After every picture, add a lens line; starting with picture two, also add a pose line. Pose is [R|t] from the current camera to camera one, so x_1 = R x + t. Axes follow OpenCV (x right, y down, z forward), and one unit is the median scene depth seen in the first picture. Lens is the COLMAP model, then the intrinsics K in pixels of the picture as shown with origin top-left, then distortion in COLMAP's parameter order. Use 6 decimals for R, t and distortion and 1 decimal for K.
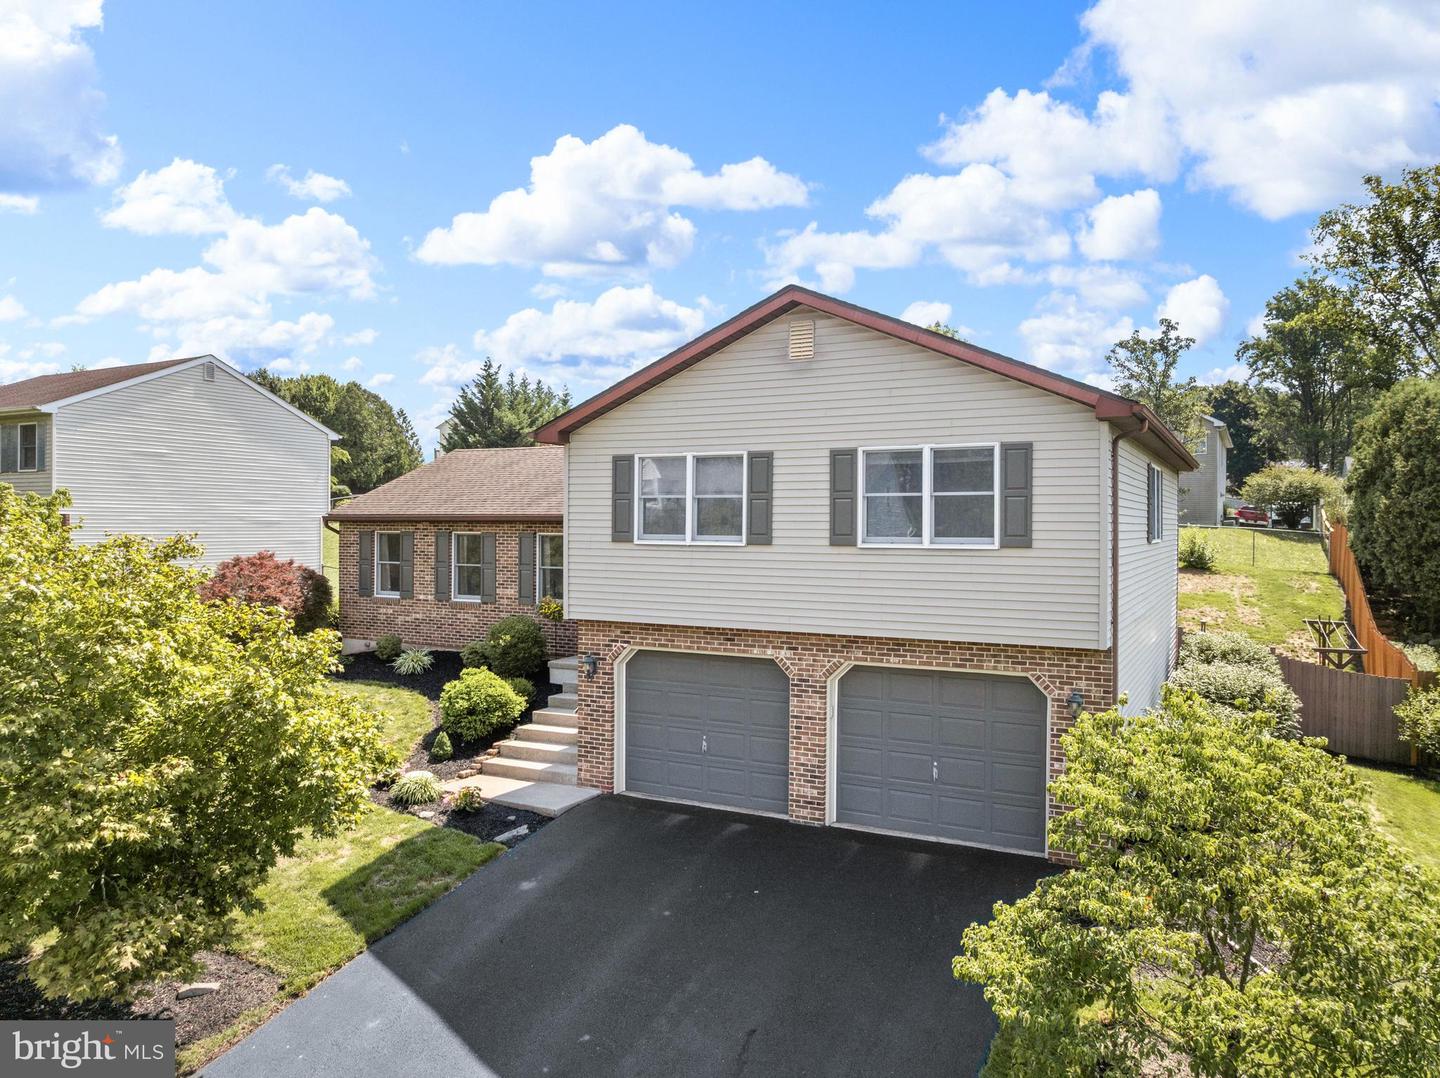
lens RADIAL K [[1022.6, 0, 718.5], [0, 1022.6, 534.2], [0, 0, 1]] dist [-0.046987, 0.022541]
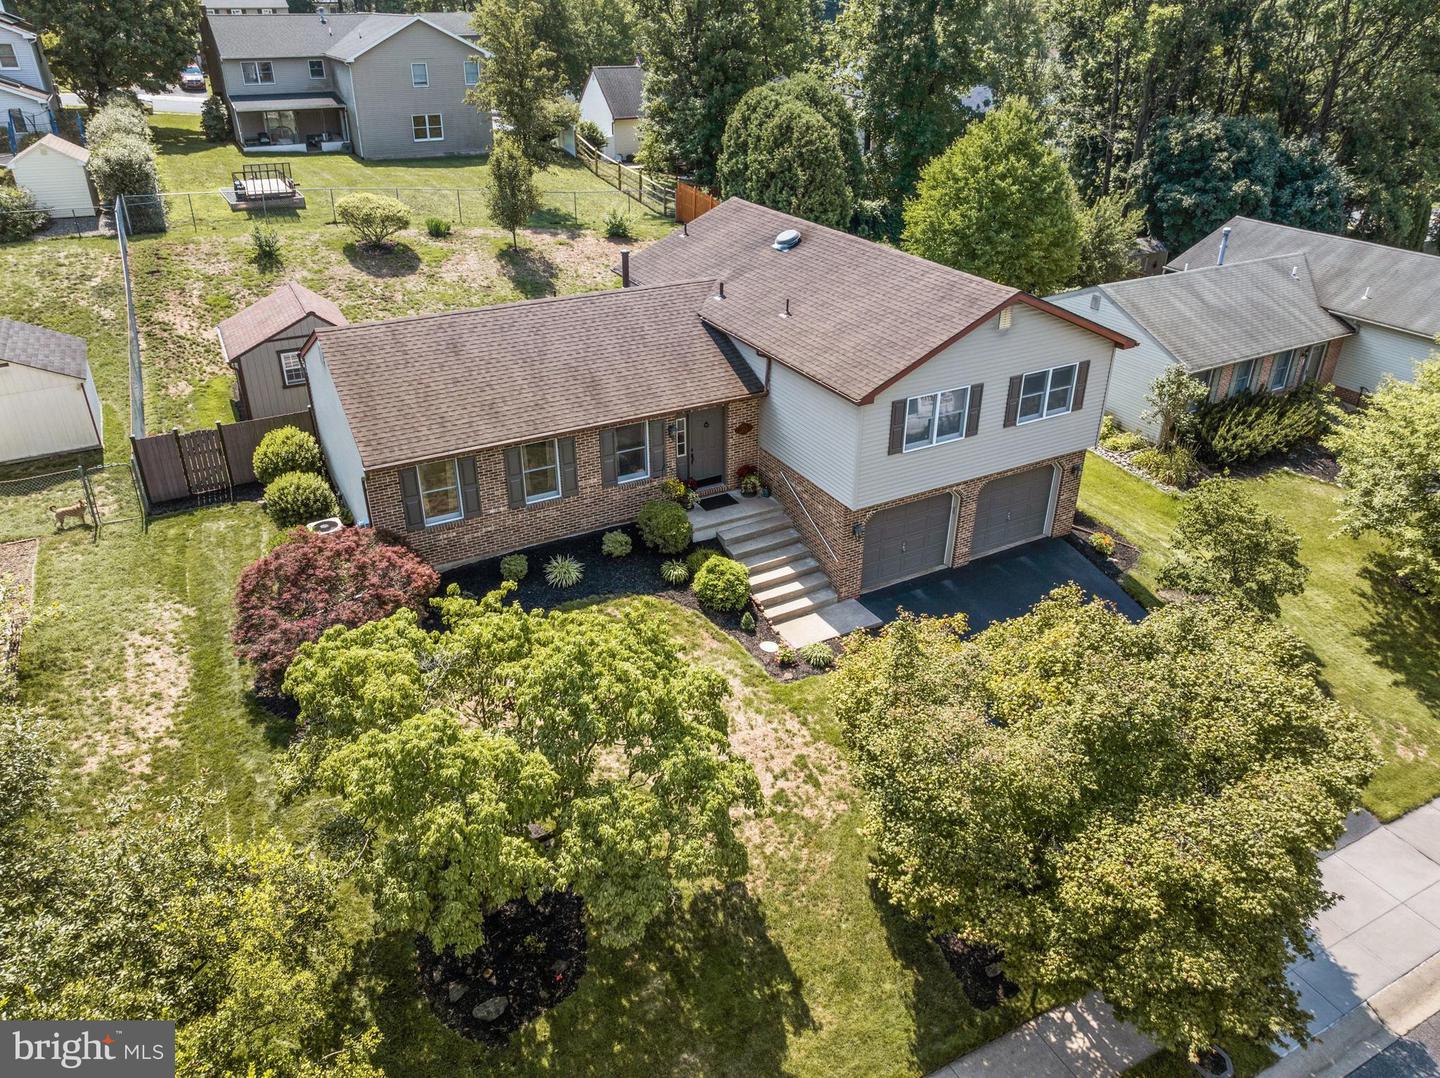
lens RADIAL K [[1022.6, 0, 720.6], [0, 1022.6, 539.3], [0, 0, 1]] dist [-0.046987, 0.022541]
pose [[0.545384, -0.401501, 0.735767, -1.479375], [0.006900, 0.879929, 0.475055, -0.636003], [-0.838158, -0.254011, 0.482670, 0.471543]]
